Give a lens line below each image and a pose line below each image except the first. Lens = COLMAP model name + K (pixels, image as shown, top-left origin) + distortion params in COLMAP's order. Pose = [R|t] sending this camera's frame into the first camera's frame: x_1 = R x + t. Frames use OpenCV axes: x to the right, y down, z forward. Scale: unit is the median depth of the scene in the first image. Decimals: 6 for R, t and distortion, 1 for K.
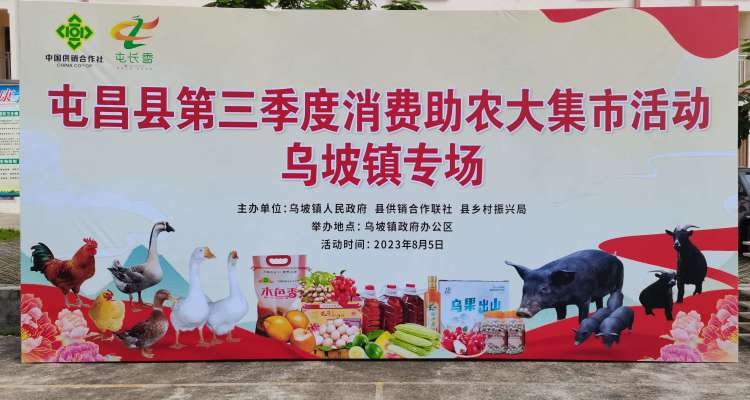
lens RADIAL K [[528.4, 0, 376.8], [0, 528.4, 203.5], [0, 0, 1]] dist [0.000940, 0.000321]
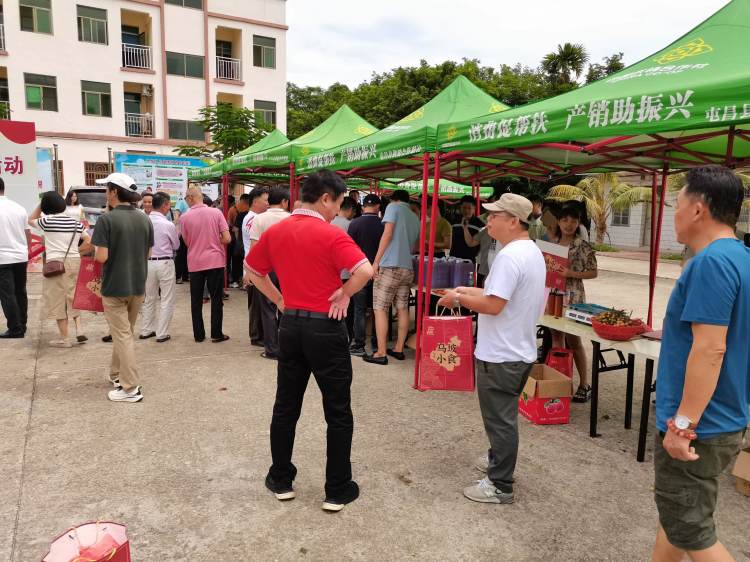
lens RADIAL K [[559.9, 0, 373.6], [0, 559.9, 280.7], [0, 0, 1]] dist [0.022316, 0.000868]
pose [[0.868347, -0.049395, 0.493491, 0.716584], [-0.028500, 0.988414, 0.149082, -0.092788], [-0.495137, -0.143519, 0.856879, -2.003217]]
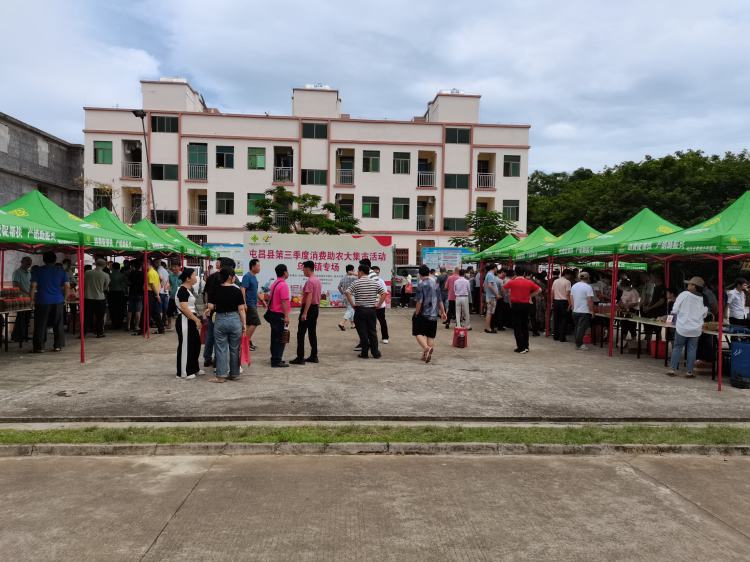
lens RADIAL K [[559.9, 0, 373.3], [0, 559.9, 283.3], [0, 0, 1]] dist [0.022316, 0.000868]
pose [[0.996800, 0.014778, 0.078553, 0.114128], [-0.017811, 0.999117, 0.038047, -0.126383], [-0.077921, -0.039324, 0.996184, -4.131297]]
